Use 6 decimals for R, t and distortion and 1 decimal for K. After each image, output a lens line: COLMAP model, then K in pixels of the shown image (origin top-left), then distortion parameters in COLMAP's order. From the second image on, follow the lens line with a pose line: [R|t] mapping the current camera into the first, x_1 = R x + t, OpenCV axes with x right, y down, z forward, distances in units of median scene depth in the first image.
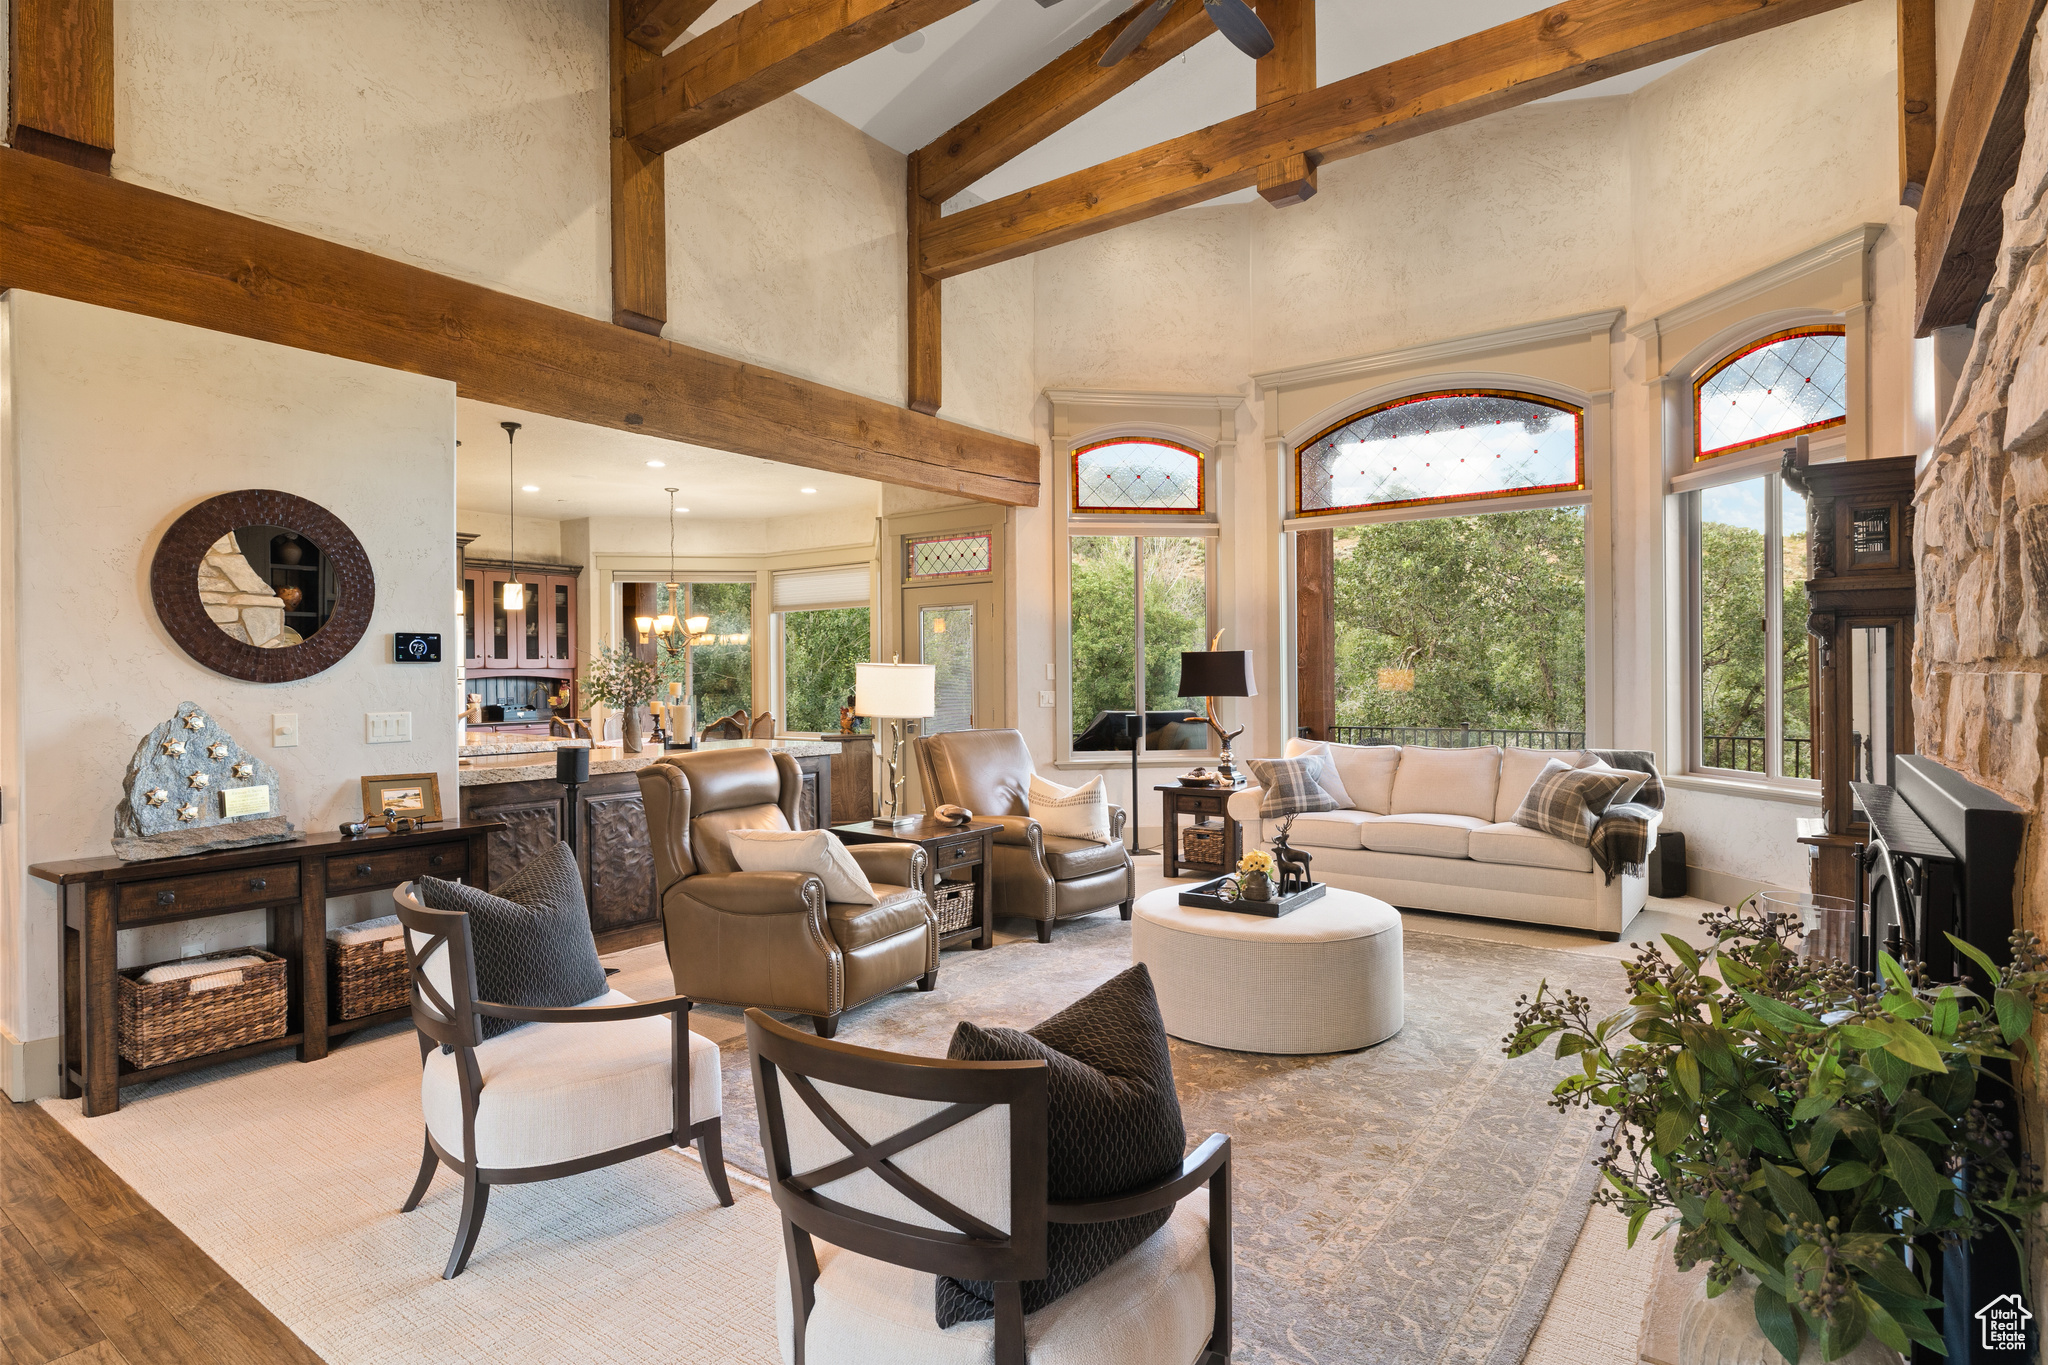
lens RADIAL K [[1052.0, 0, 1024.0], [0, 1052.0, 682.5], [0, 0, 1]] dist [-0.000055, -0.000109]
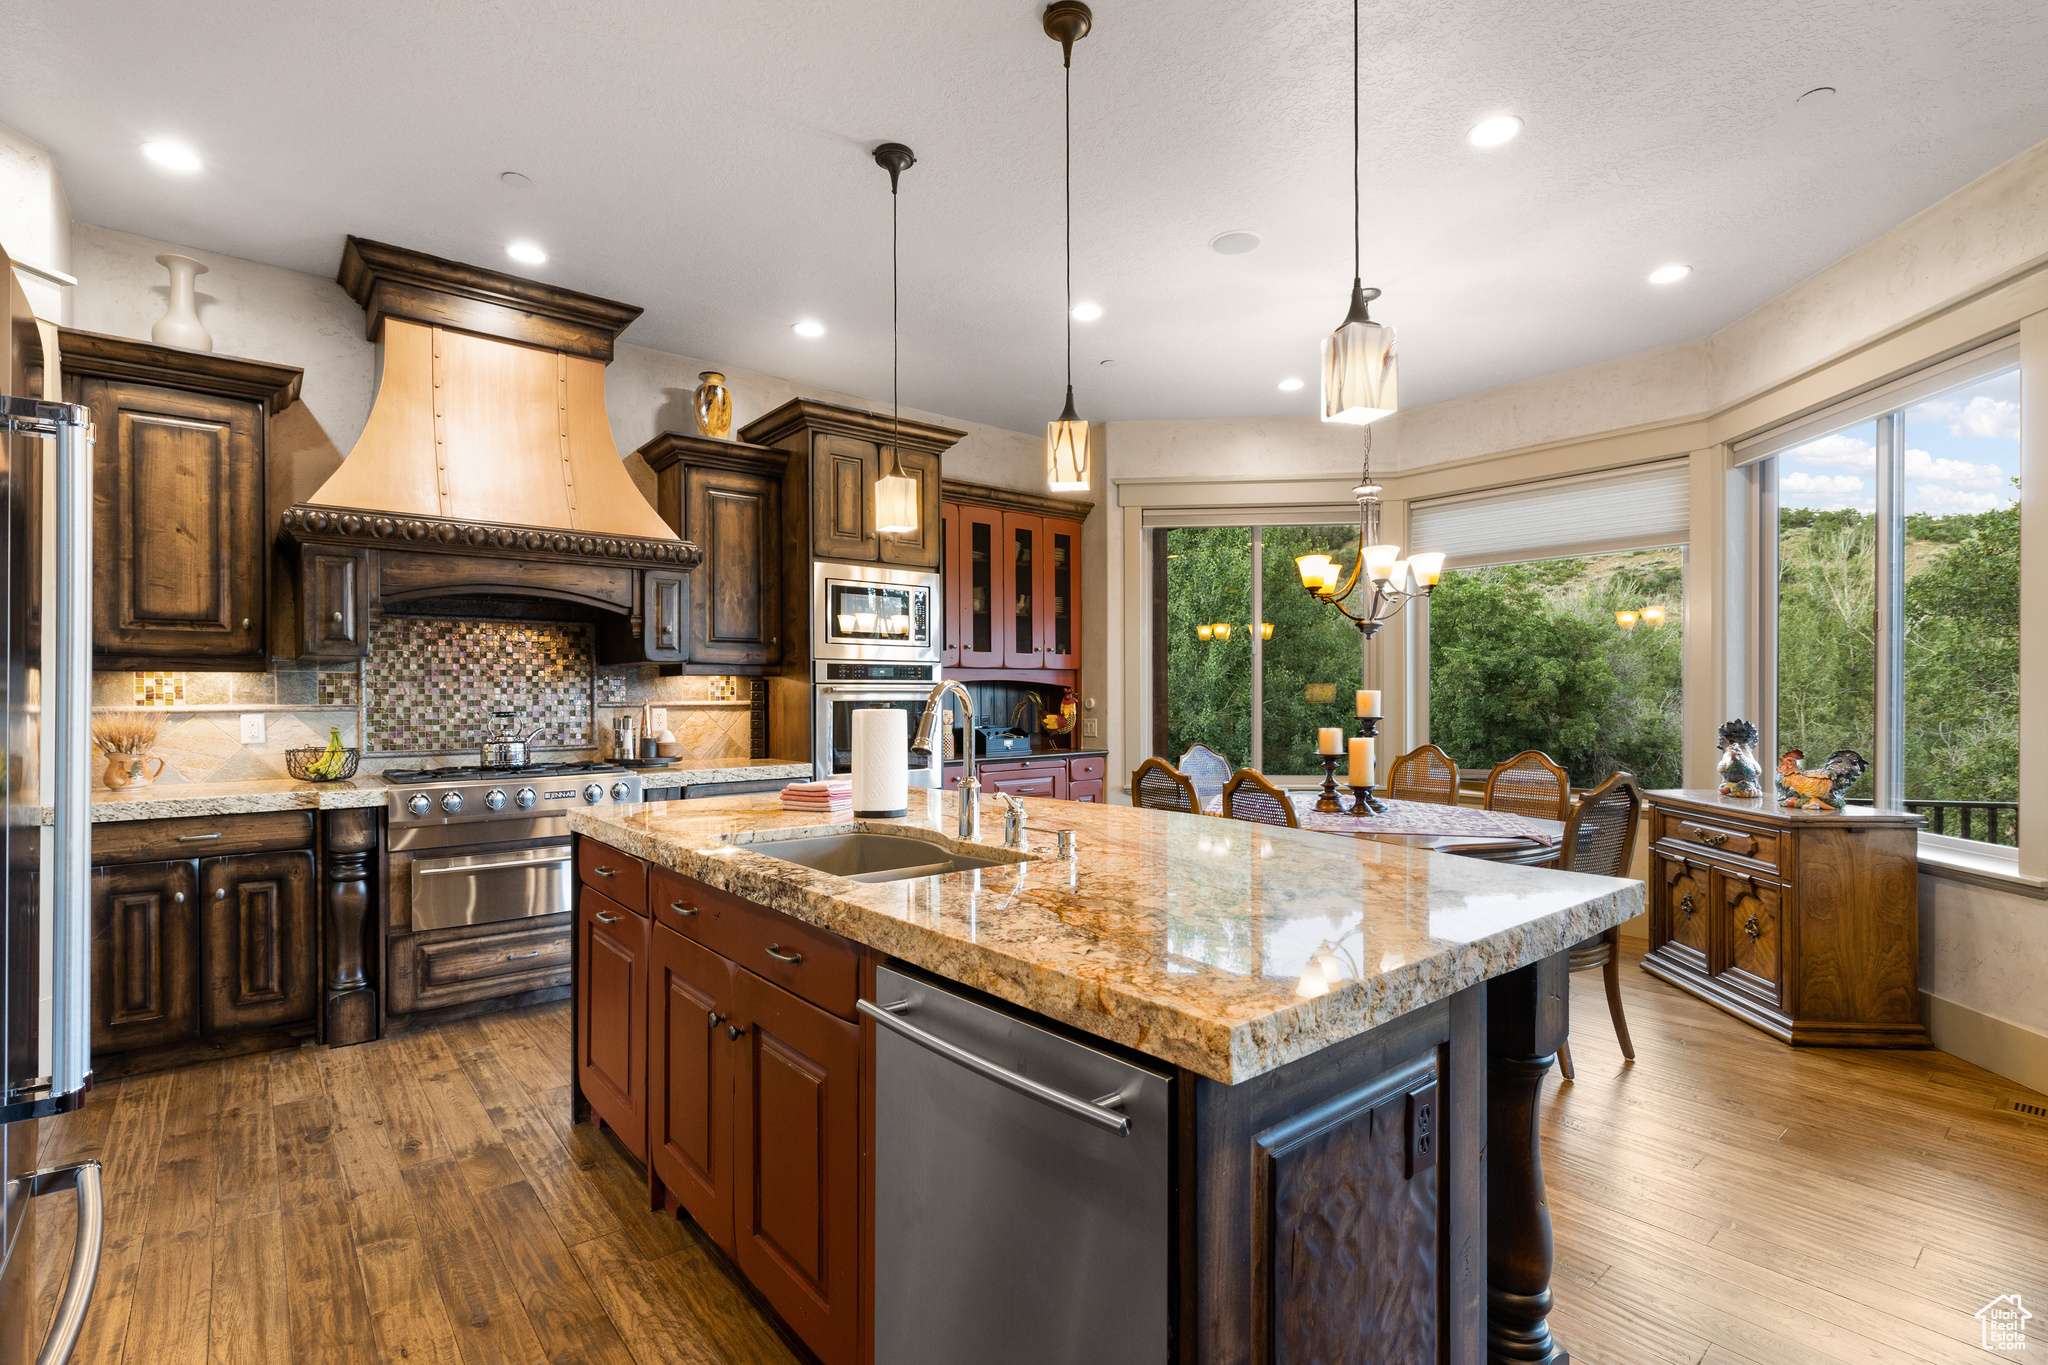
lens RADIAL K [[968.6, 0, 1024.0], [0, 968.6, 682.5], [0, 0, 1]] dist [-0.000523, -0.000024]
pose [[0.965459, 0.005468, -0.260497, -0.326677], [-0.010017, 0.999820, -0.016139, 0.003932], [0.260361, 0.018191, 0.965340, 0.465310]]
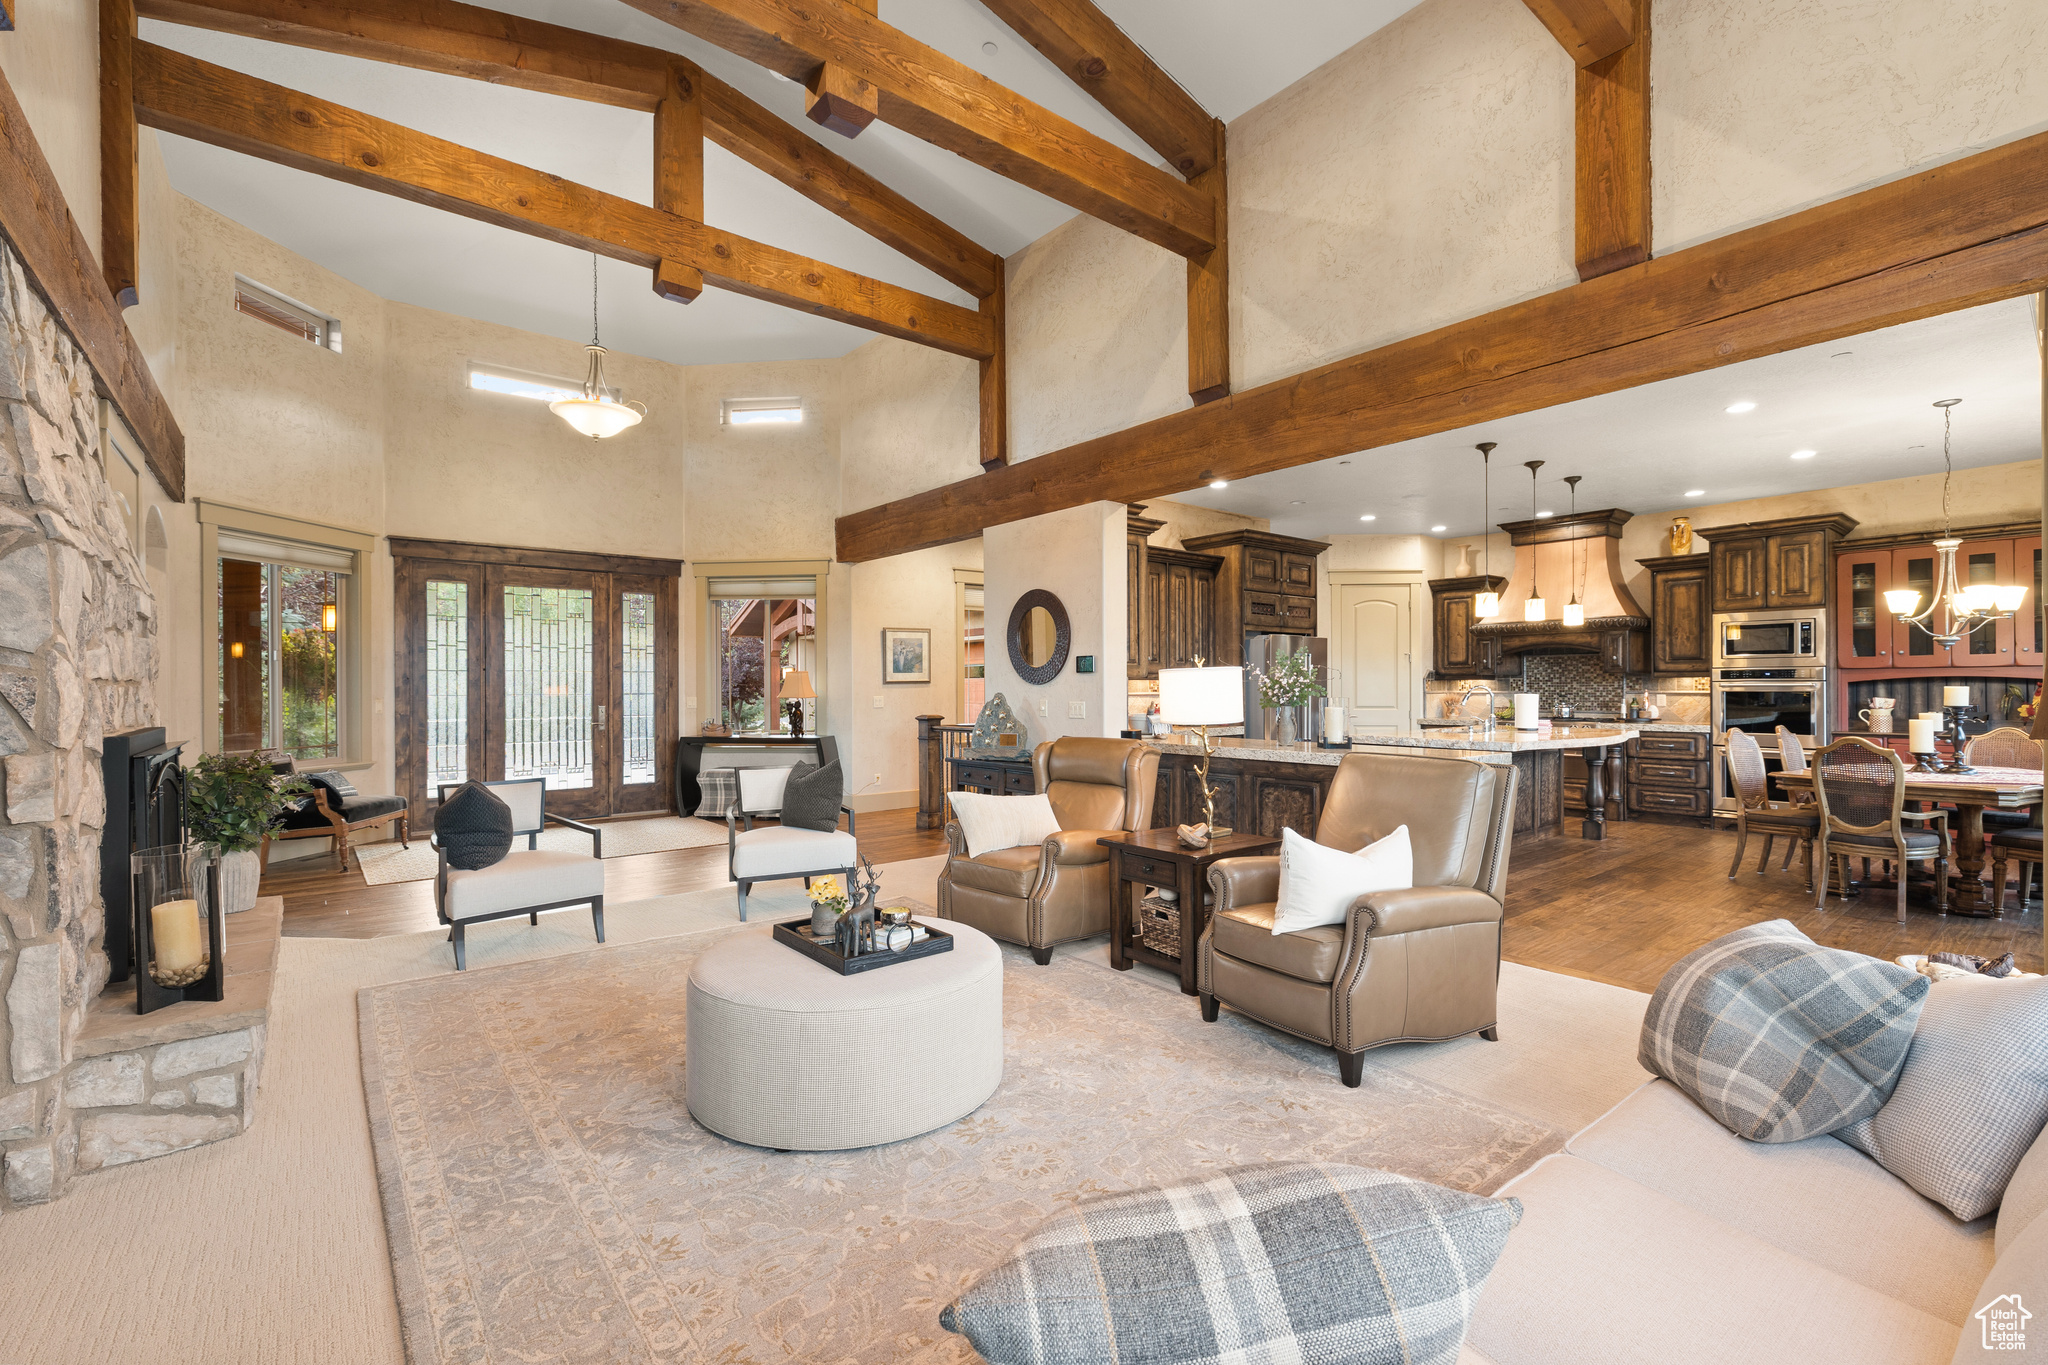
lens RADIAL K [[898.9, 0, 1024.0], [0, 898.9, 682.5], [0, 0, 1]] dist [-0.000037, -0.000015]
pose [[-0.261659, 0.003249, -0.965155, 0.345353], [-0.001214, 0.999992, 0.003696, -0.002995], [0.965160, 0.002139, -0.261653, 0.513635]]
